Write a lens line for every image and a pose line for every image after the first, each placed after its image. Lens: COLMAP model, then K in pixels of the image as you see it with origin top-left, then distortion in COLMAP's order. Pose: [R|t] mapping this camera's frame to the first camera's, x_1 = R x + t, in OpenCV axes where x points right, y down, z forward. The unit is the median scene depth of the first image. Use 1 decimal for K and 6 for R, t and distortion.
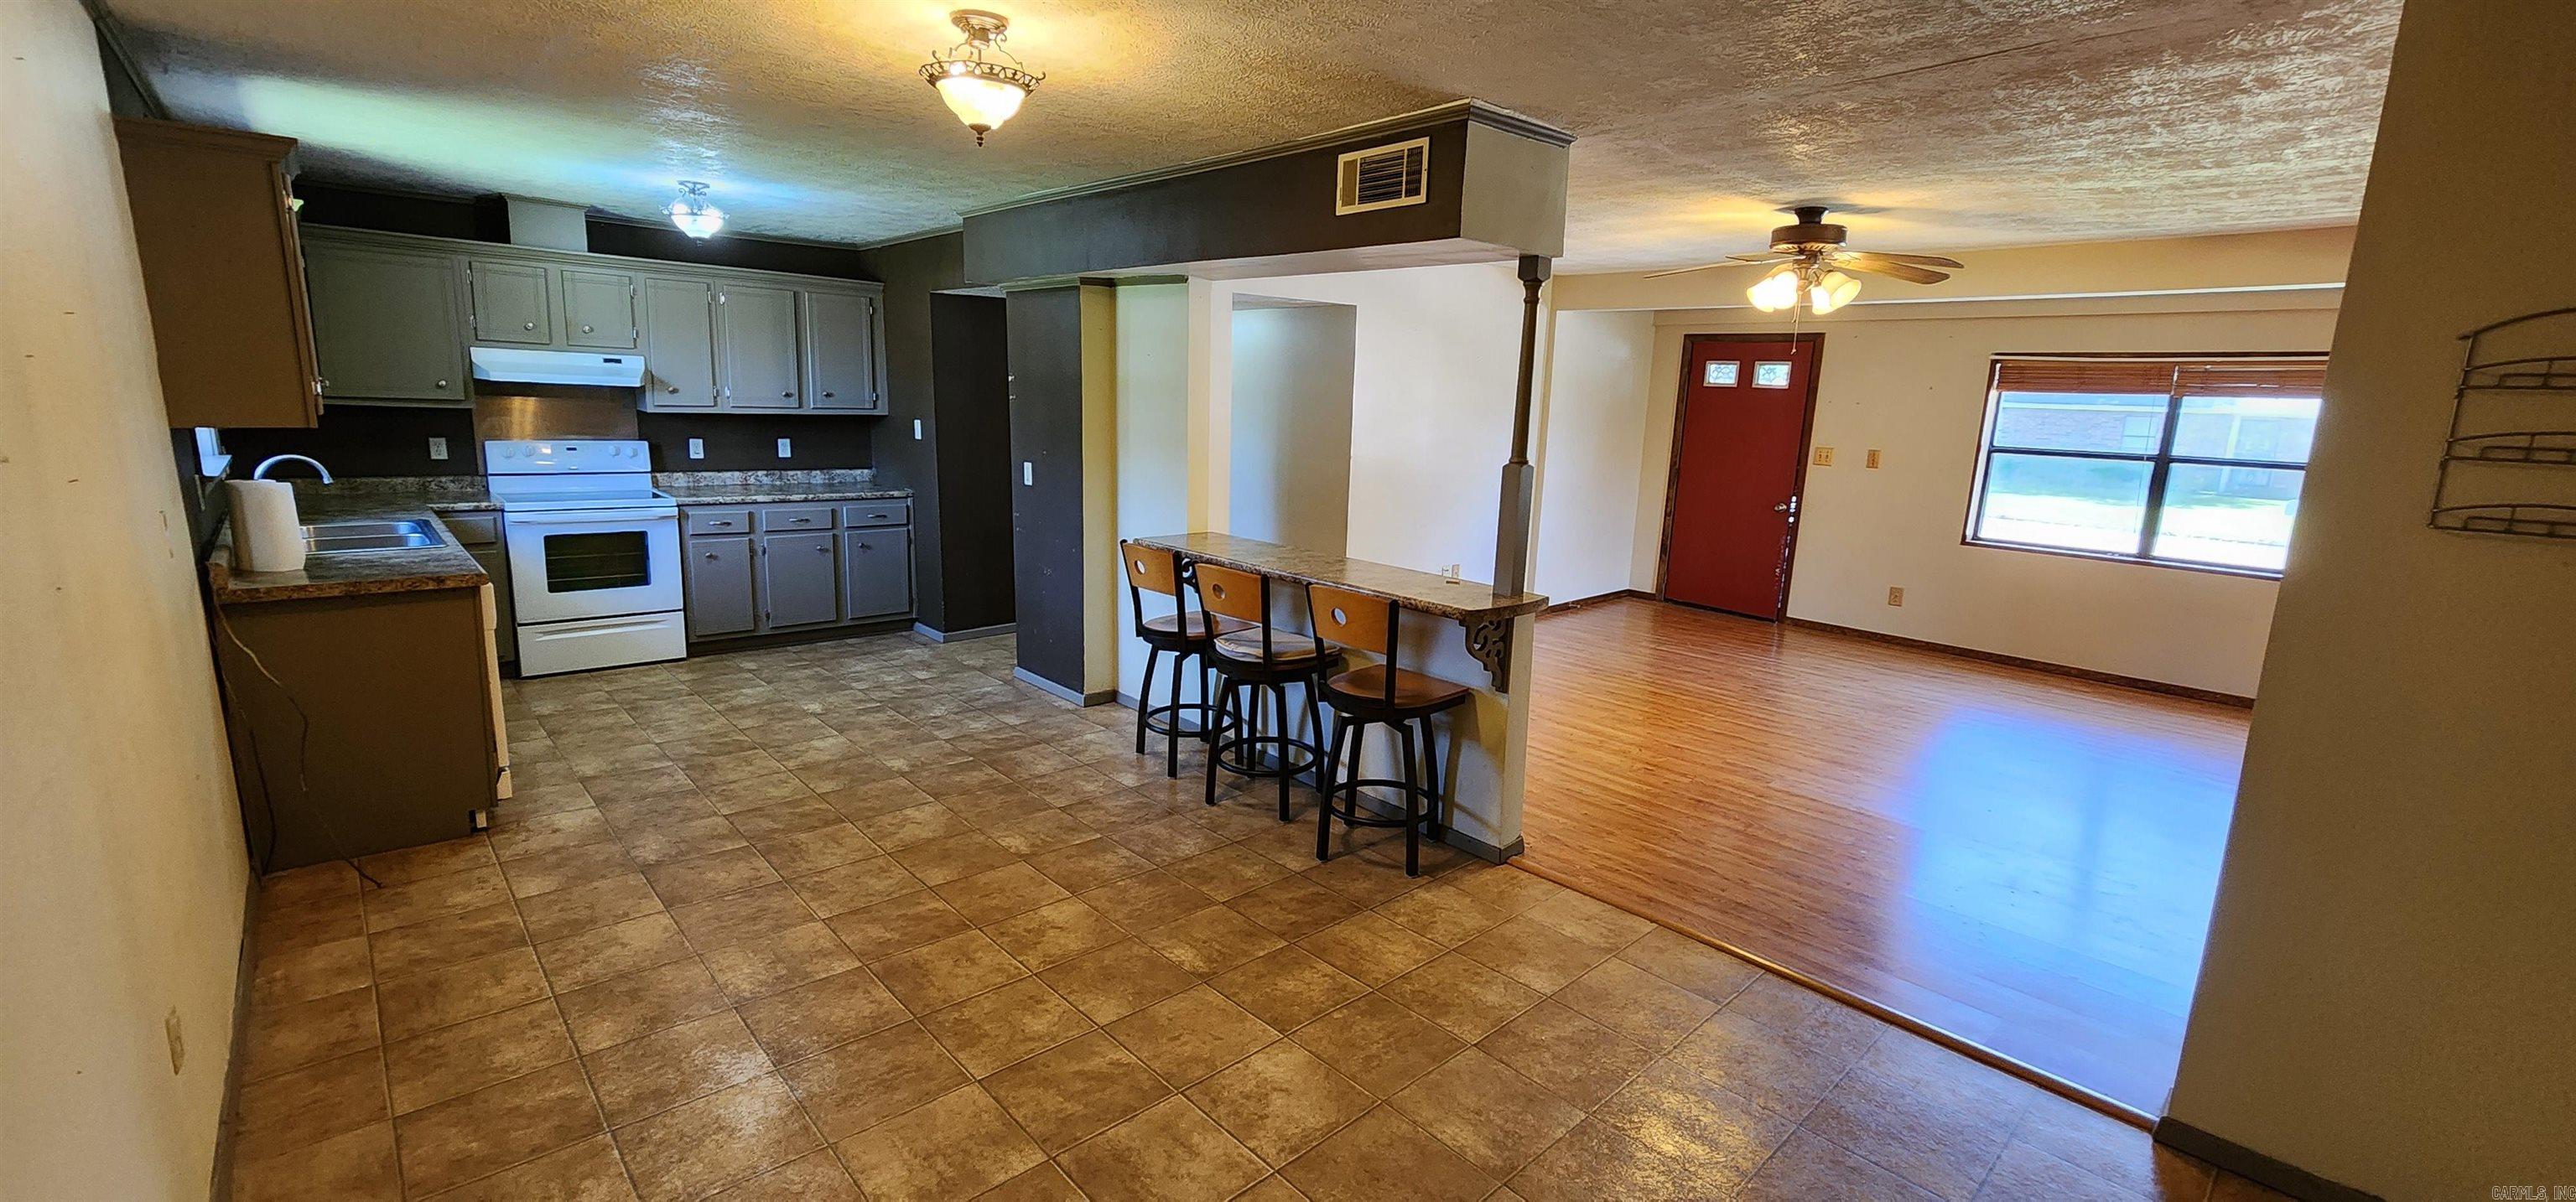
lens RADIAL K [[1050.3, 0, 1288.0], [0, 1050.3, 601.0], [0, 0, 1]] dist [-0.002843, -0.000284]
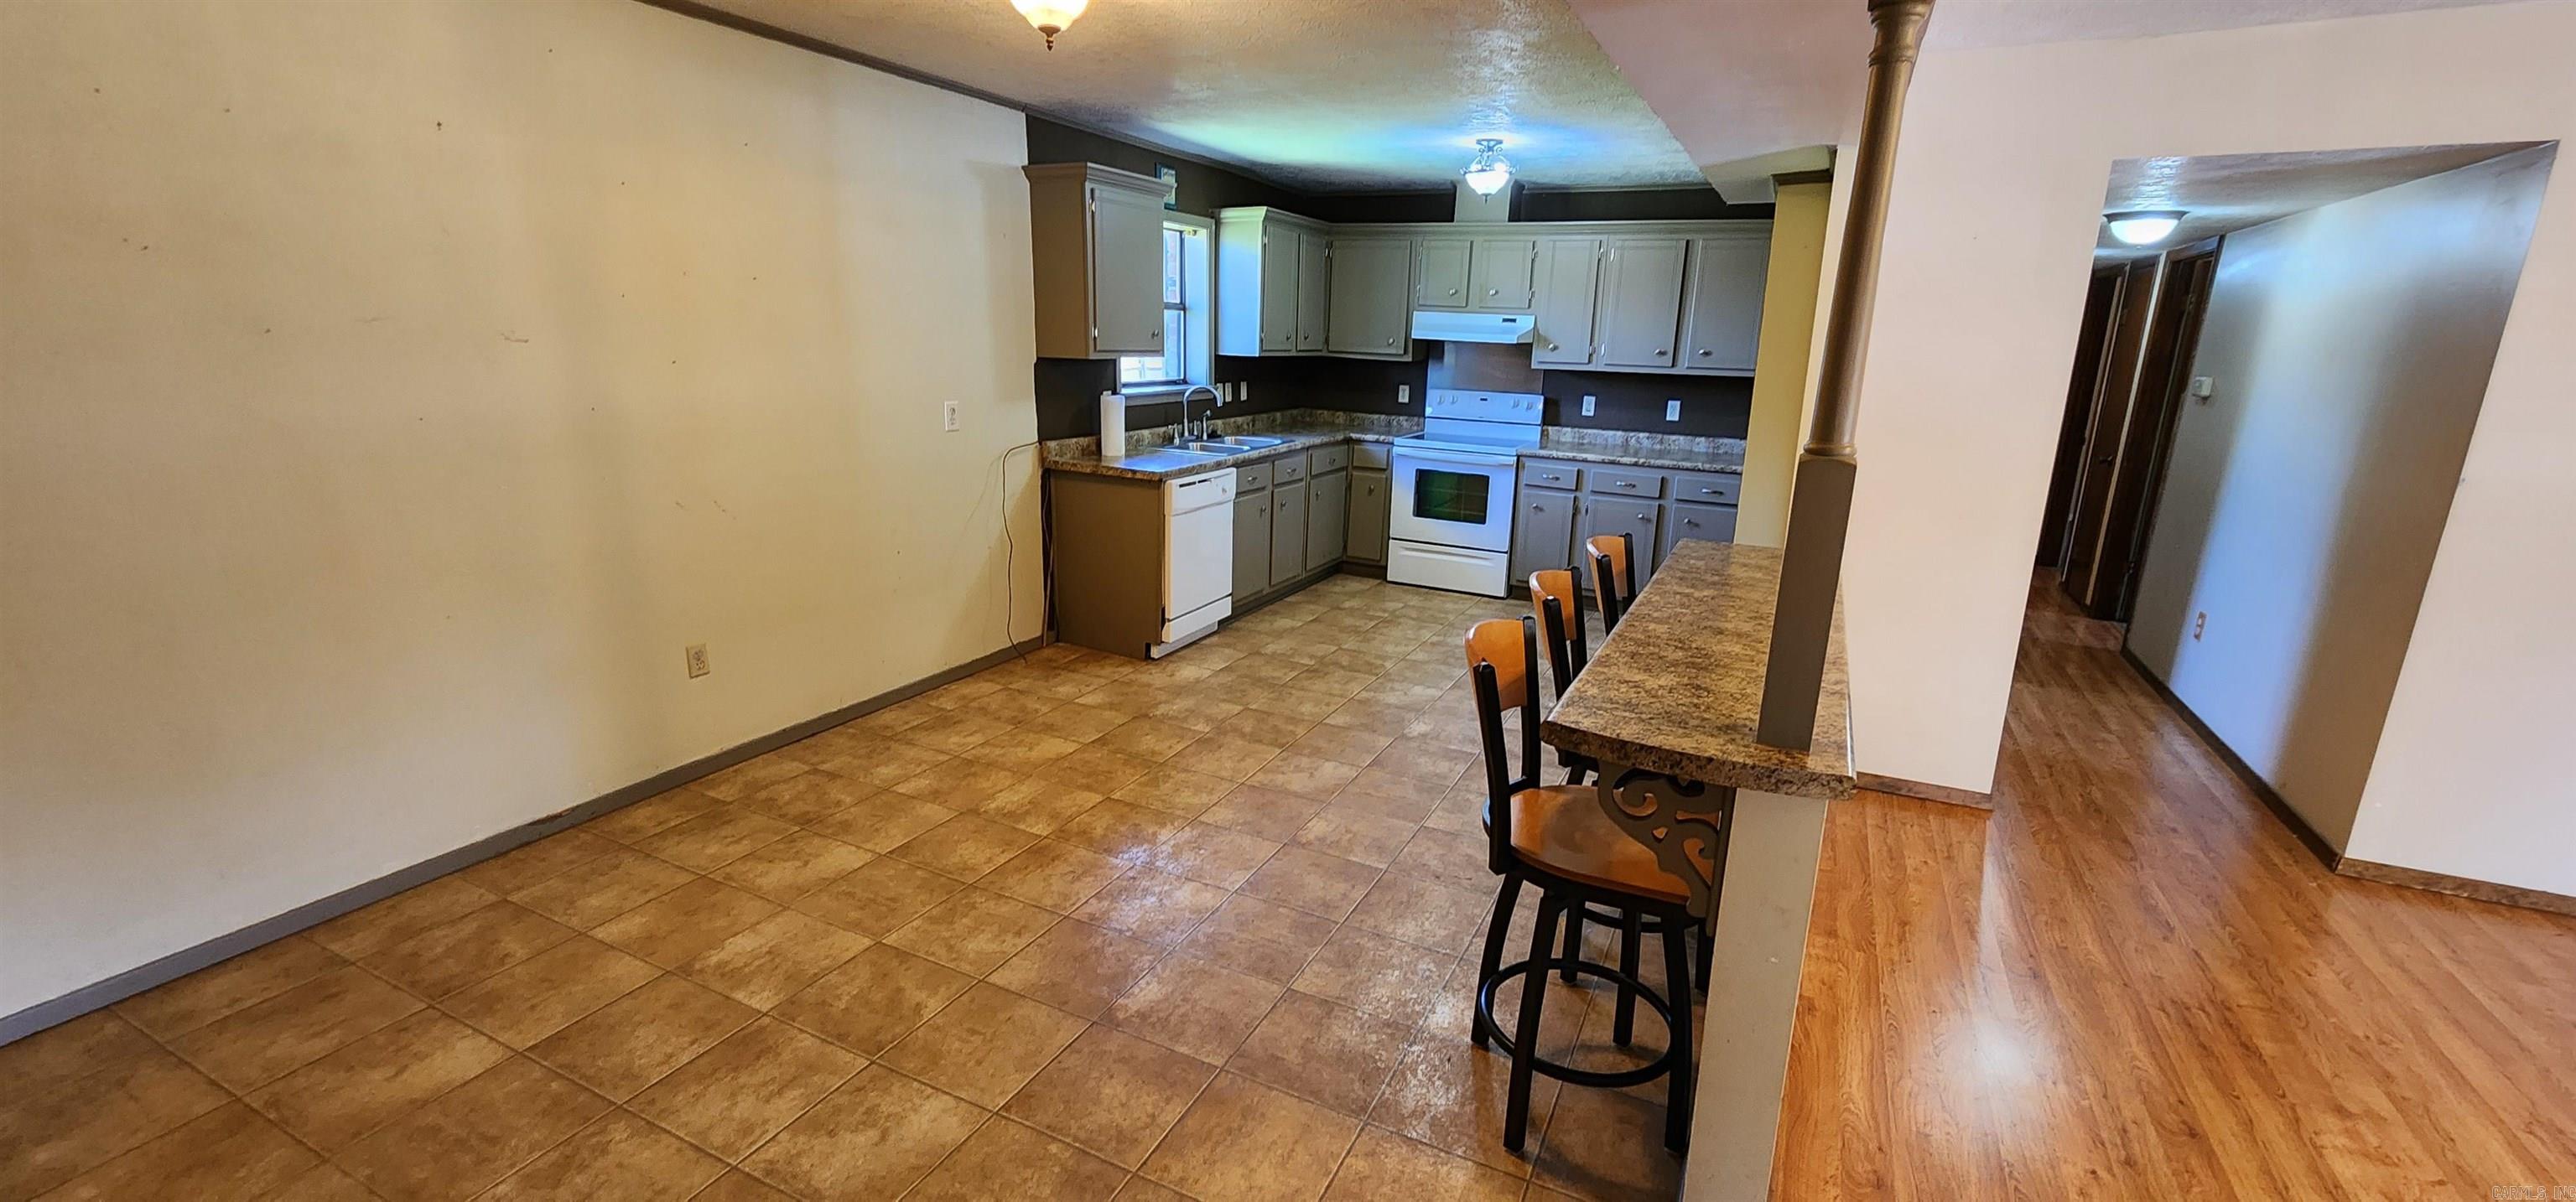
lens RADIAL K [[1048.7, 0, 1288.0], [0, 1048.7, 601.0], [0, 0, 1]] dist [0.000803, -0.000019]
pose [[0.365088, 0.209188, -0.907167, 0.343482], [-0.196655, 0.969769, 0.144480, -0.057692], [0.909966, 0.125651, 0.395189, 0.400745]]
